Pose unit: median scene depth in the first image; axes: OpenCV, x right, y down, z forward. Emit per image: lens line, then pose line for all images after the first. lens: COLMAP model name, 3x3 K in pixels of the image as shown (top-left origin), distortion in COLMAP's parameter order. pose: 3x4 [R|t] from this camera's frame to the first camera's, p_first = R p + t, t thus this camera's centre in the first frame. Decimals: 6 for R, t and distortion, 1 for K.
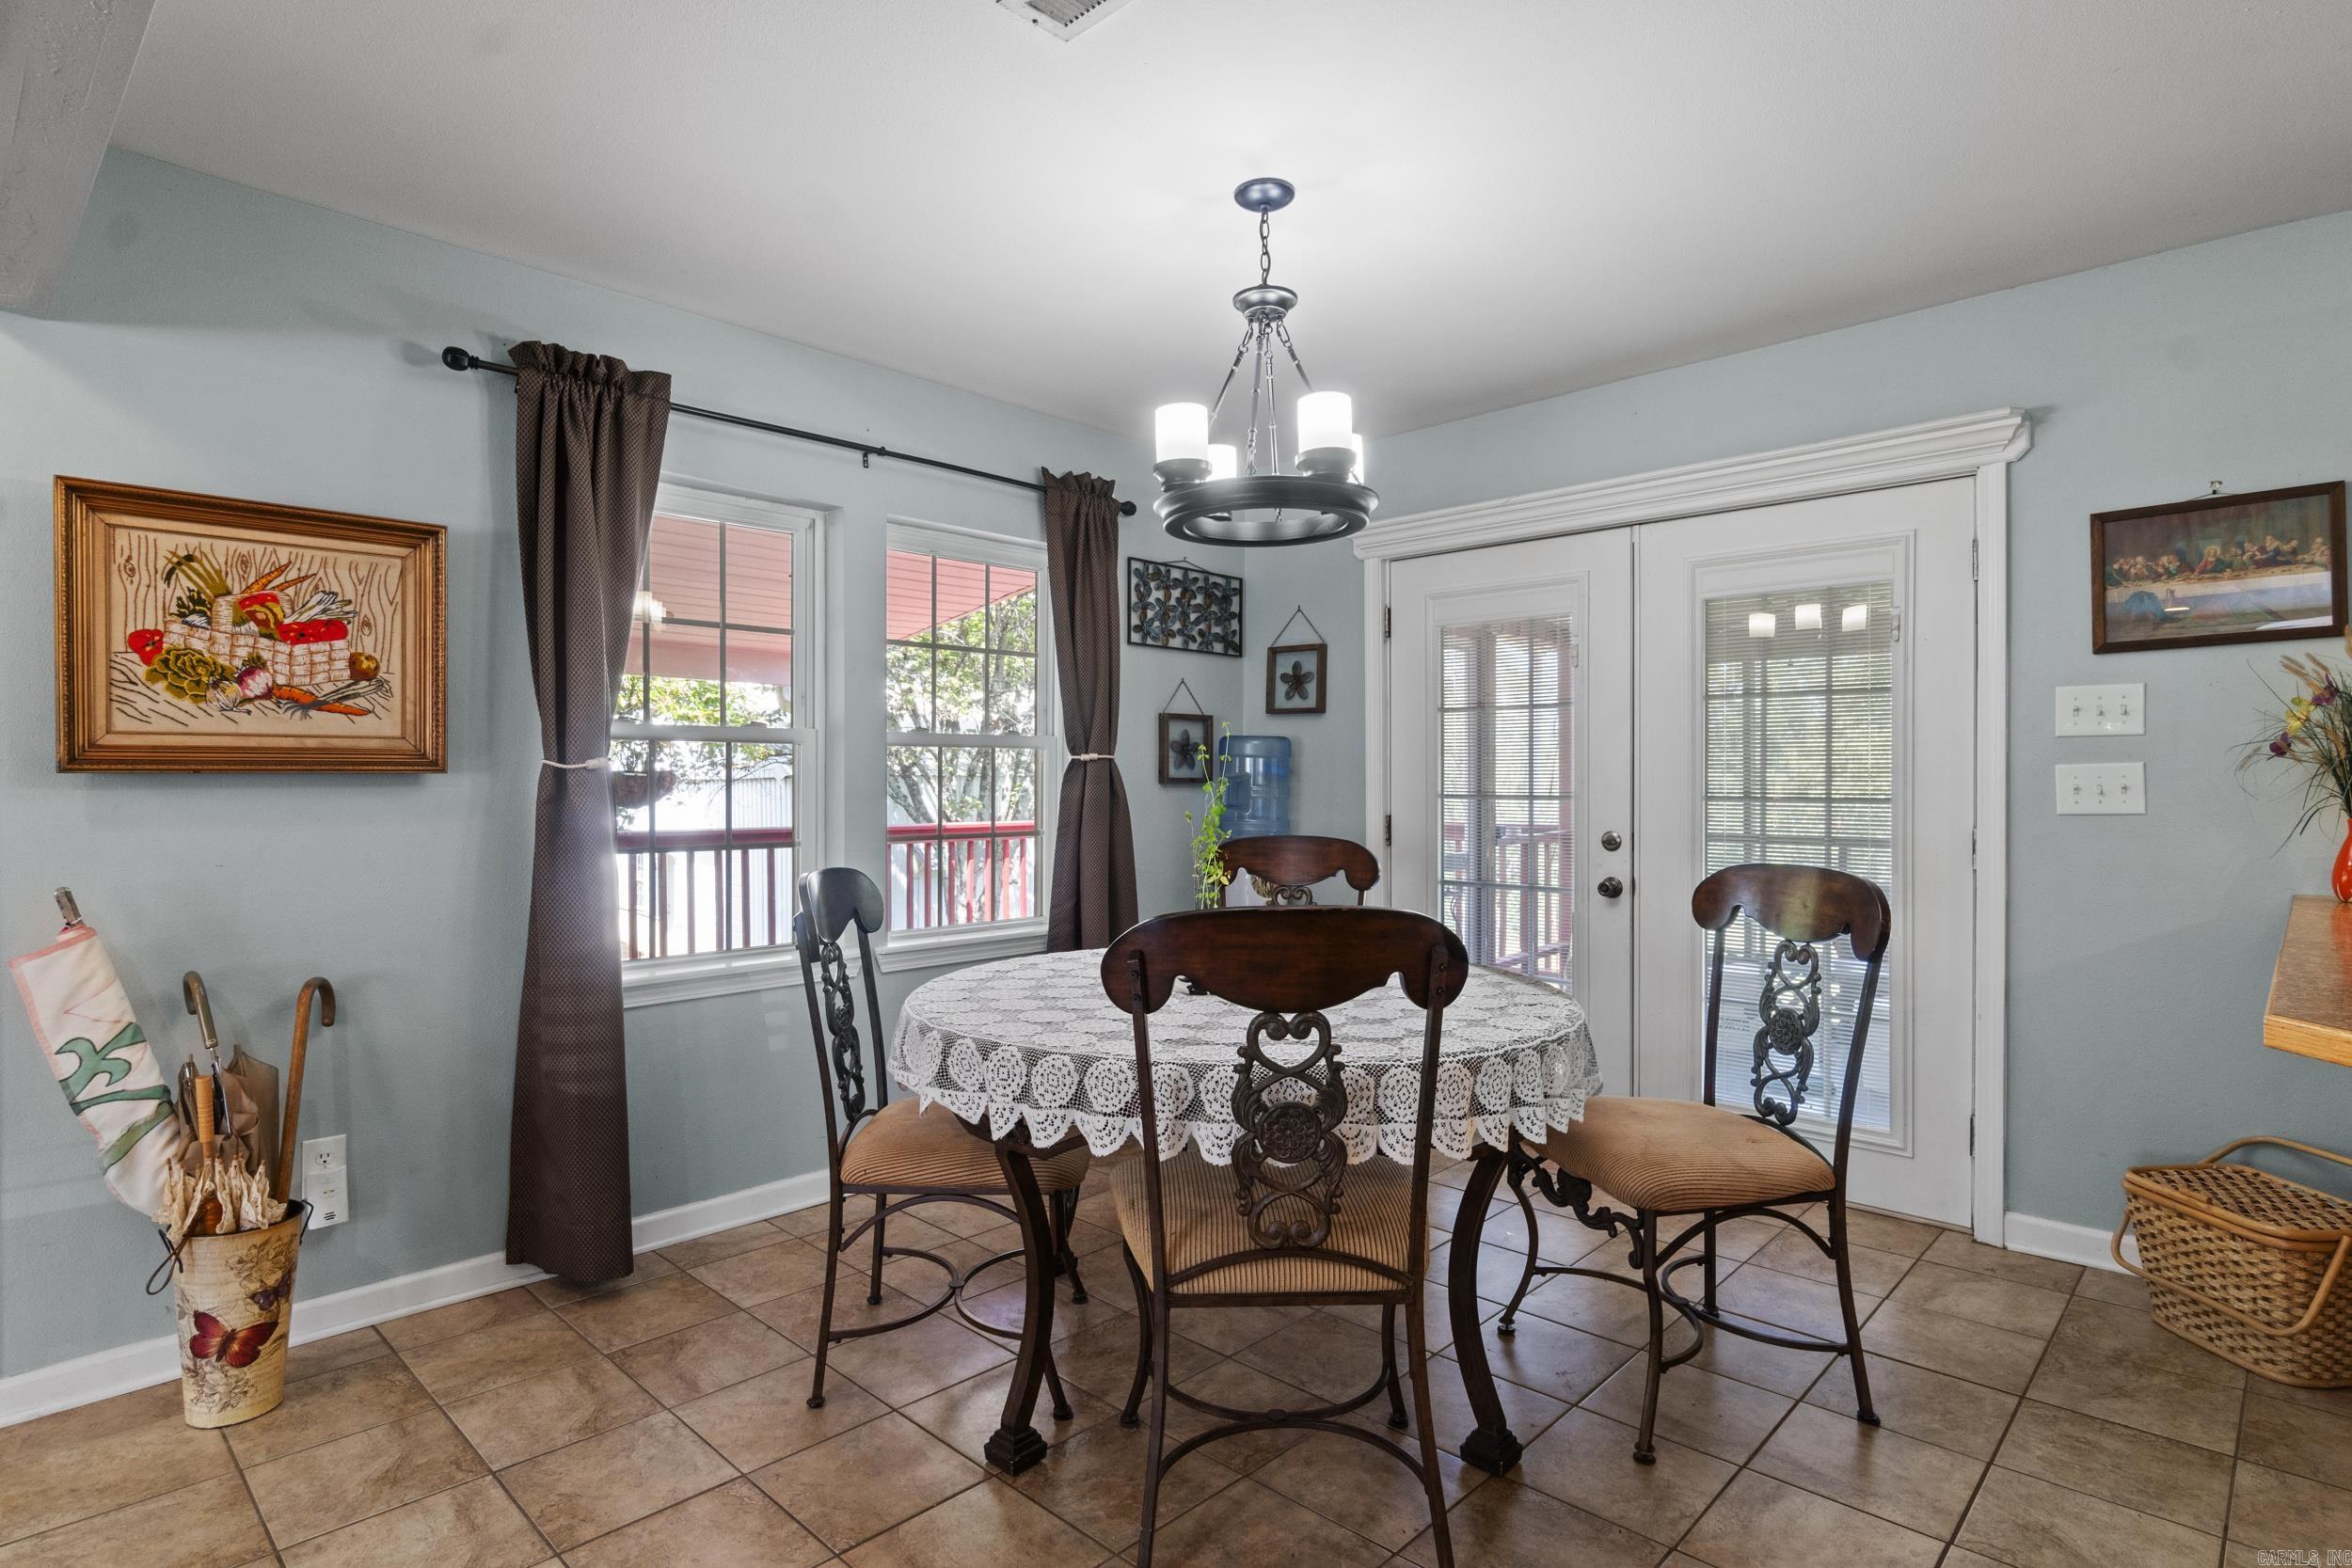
lens RADIAL K [[1195.0, 0, 1150.7], [0, 1195.0, 780.0], [0, 0, 1]] dist [-0.002420, -0.001363]
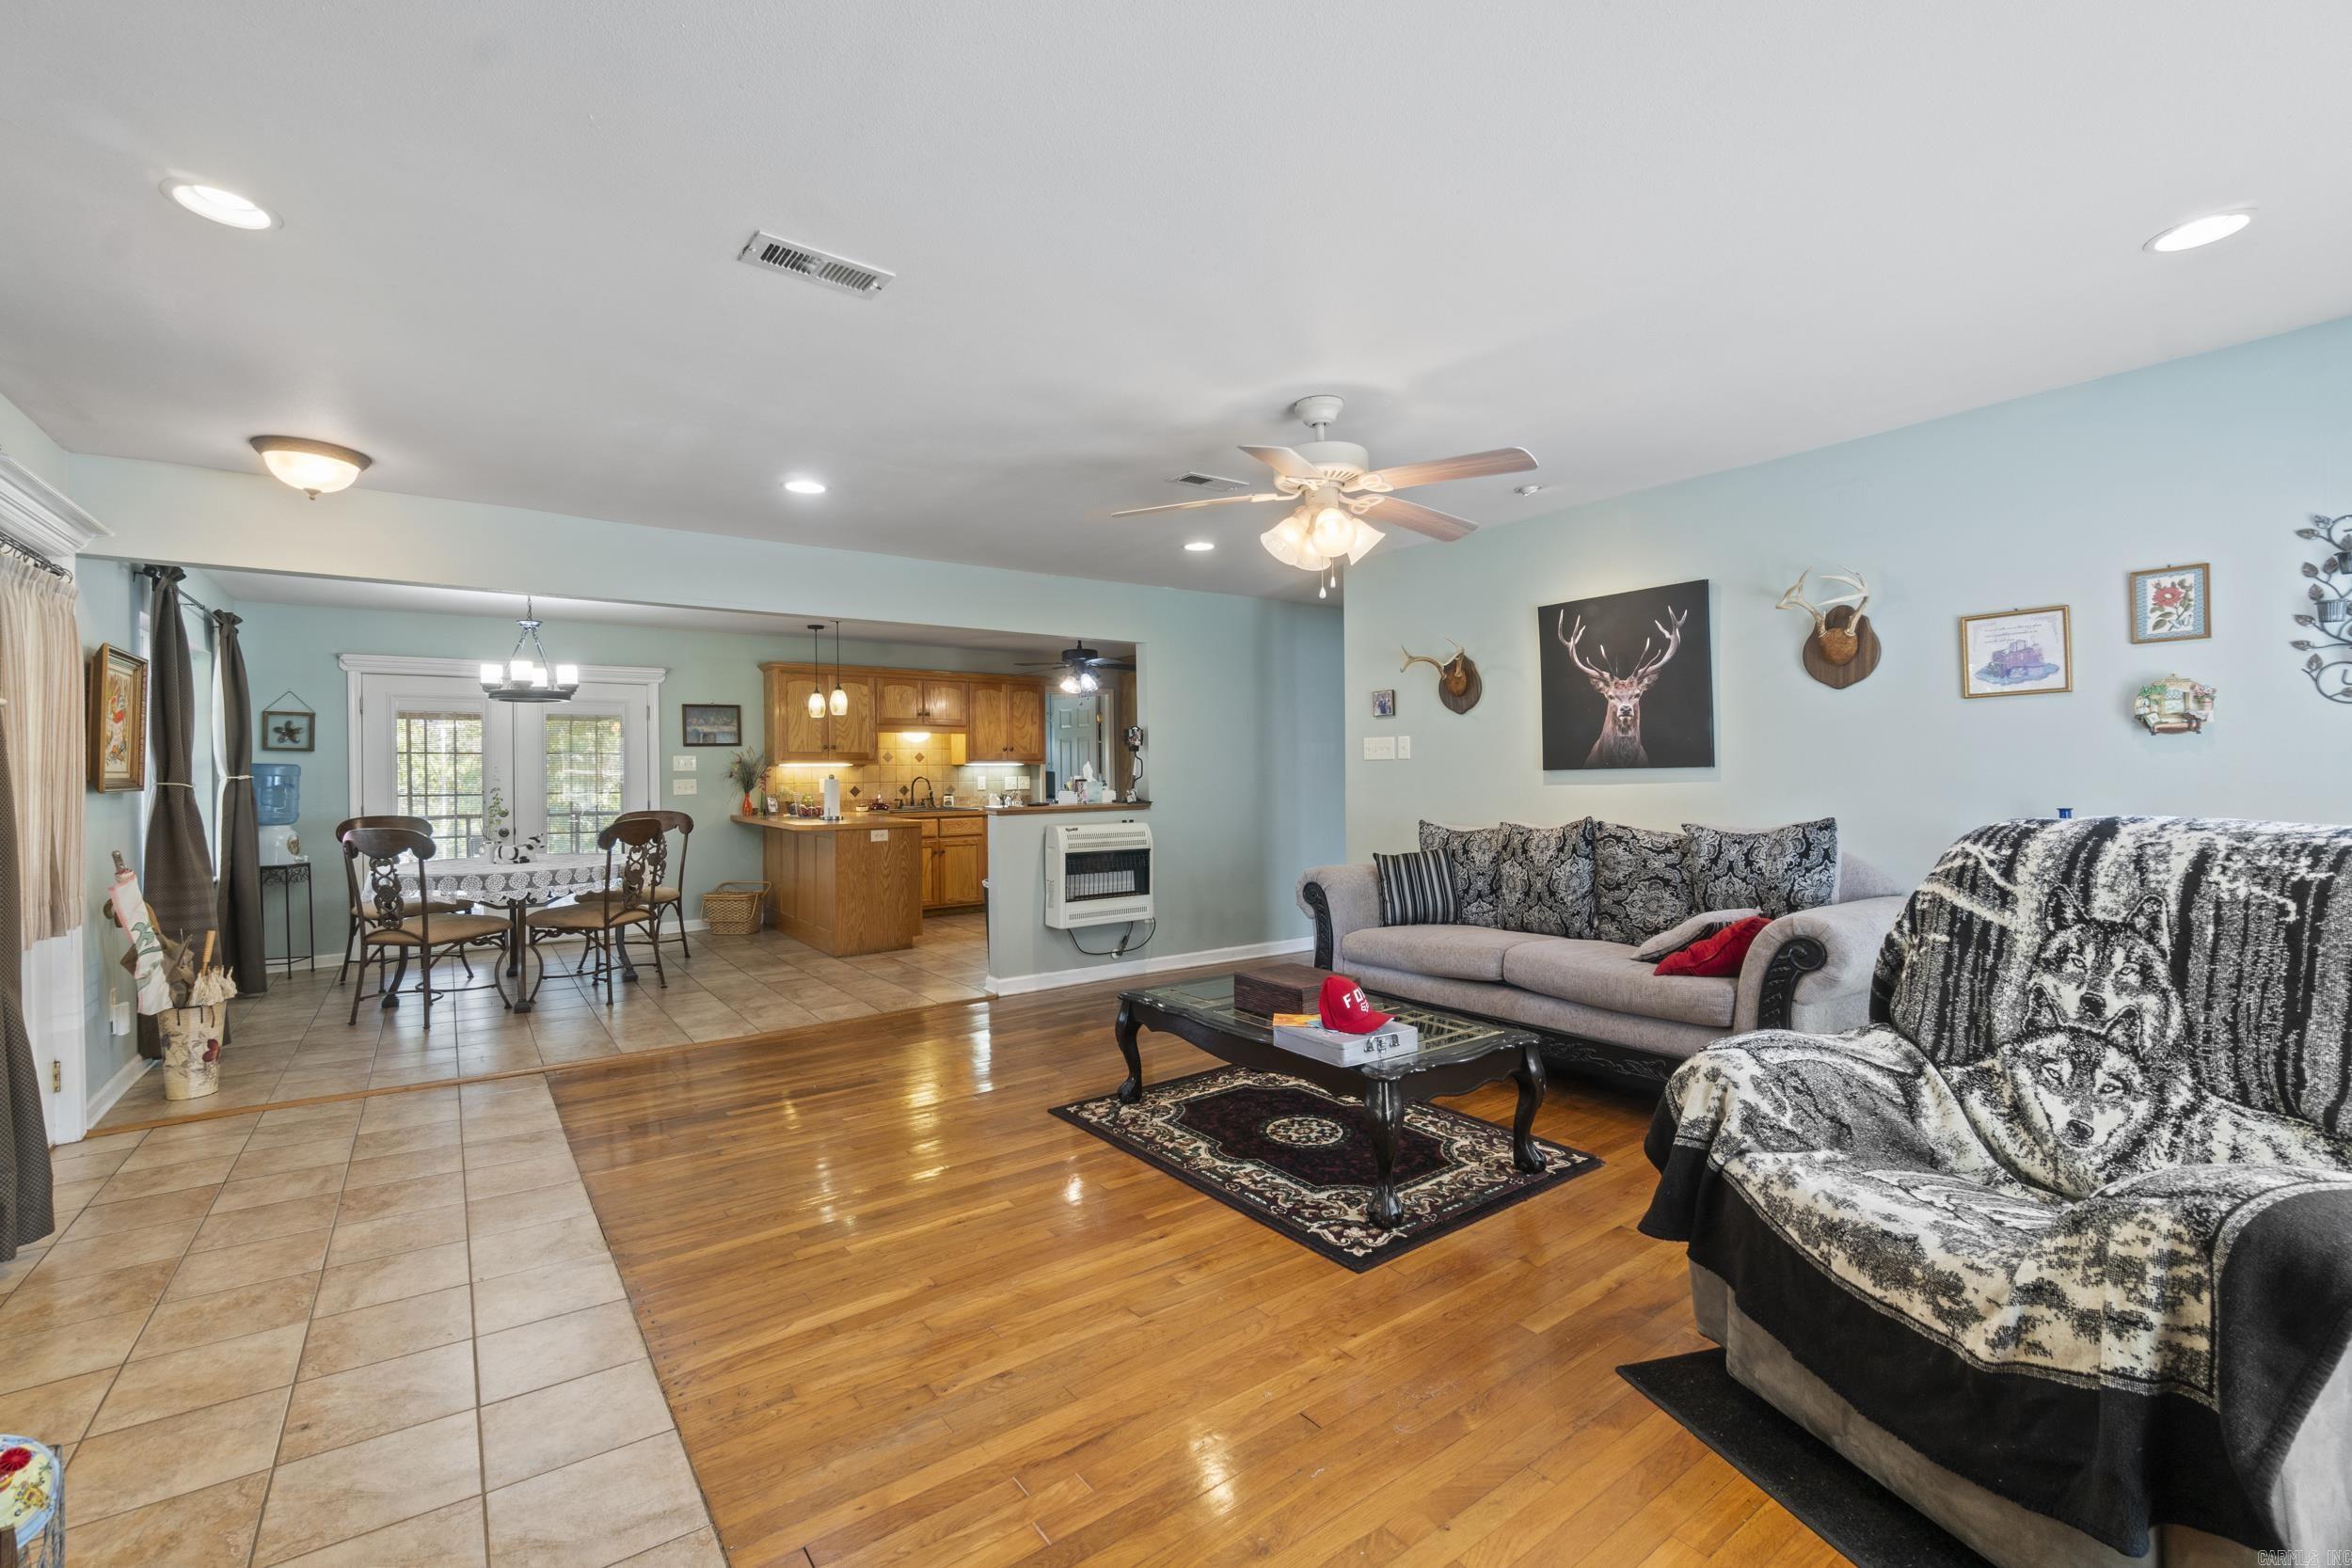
lens RADIAL K [[1004.8, 0, 1158.7], [0, 1004.8, 771.8], [0, 0, 1]] dist [0.002920, 0.000436]
pose [[0.164127, 0.000303, 0.986439, -1.902187], [0.008277, 0.999964, -0.001684, -0.021177], [-0.986404, 0.008441, 0.164119, -0.825817]]
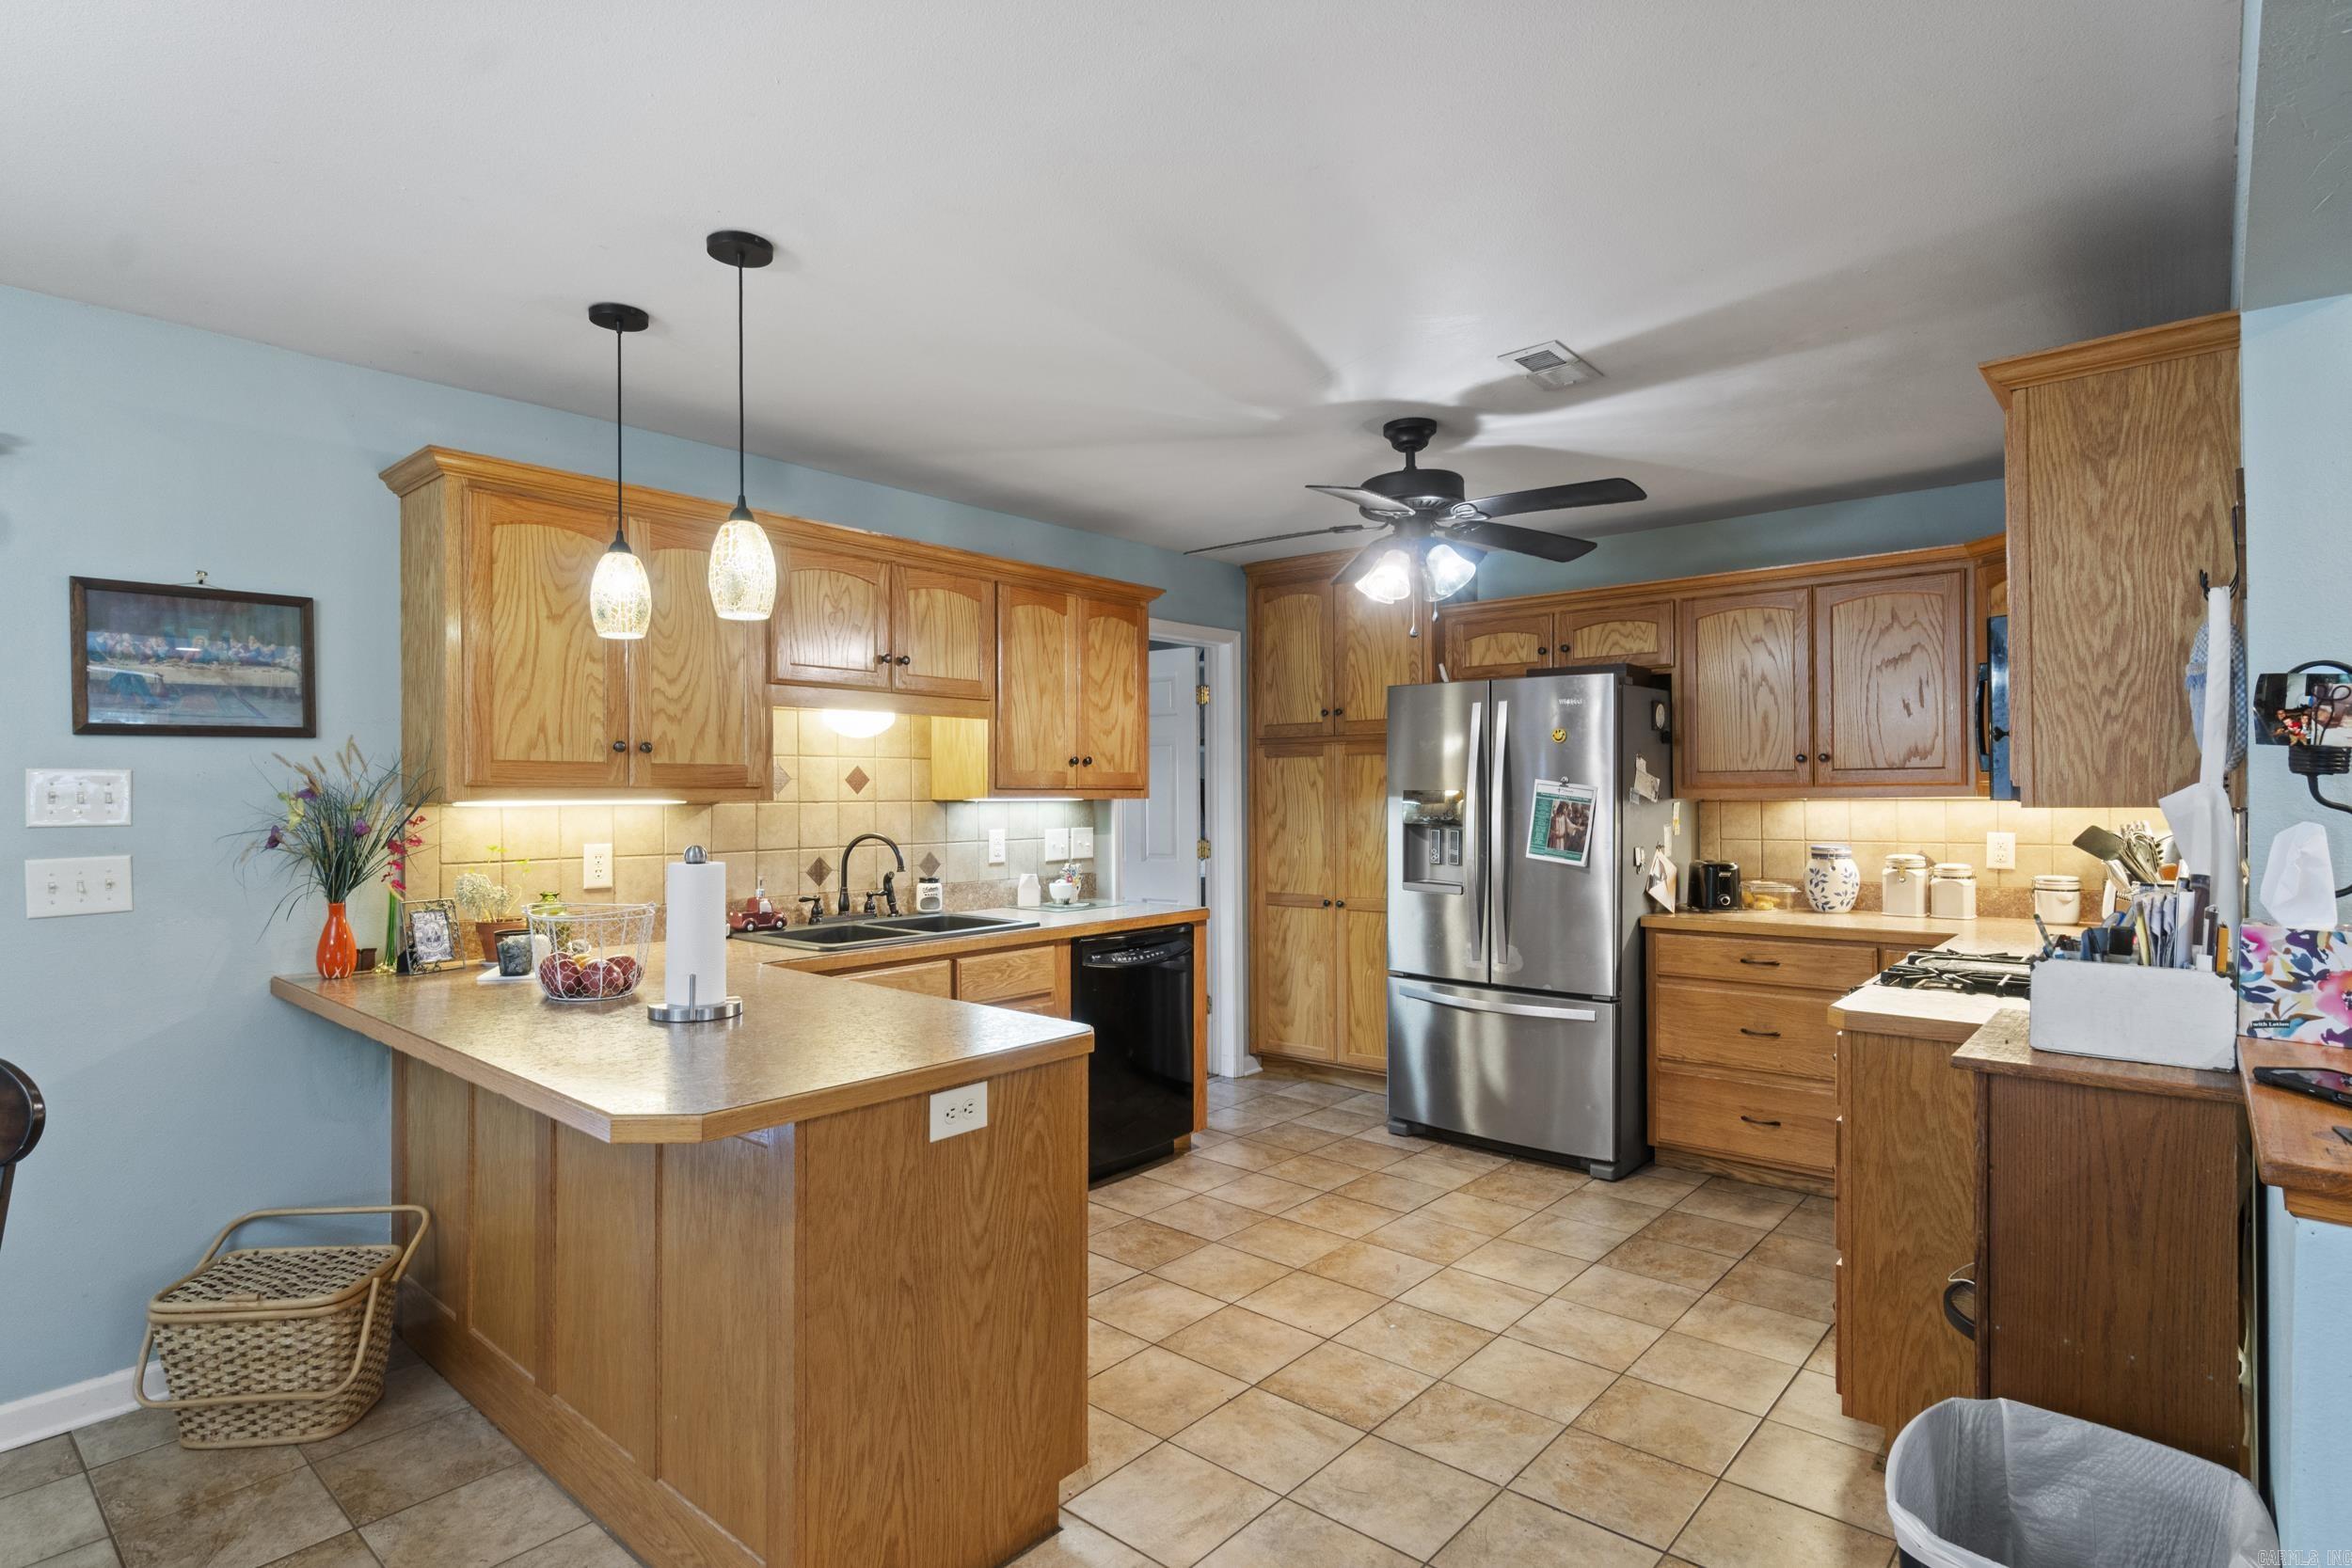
lens RADIAL K [[1195.0, 0, 1150.7], [0, 1195.0, 780.0], [0, 0, 1]] dist [-0.002420, -0.001363]
pose [[-0.053294, 0.013599, 0.998486, -0.151087], [0.002847, 0.999905, -0.013466, -0.062912], [-0.998575, 0.002125, -0.053328, 0.269682]]
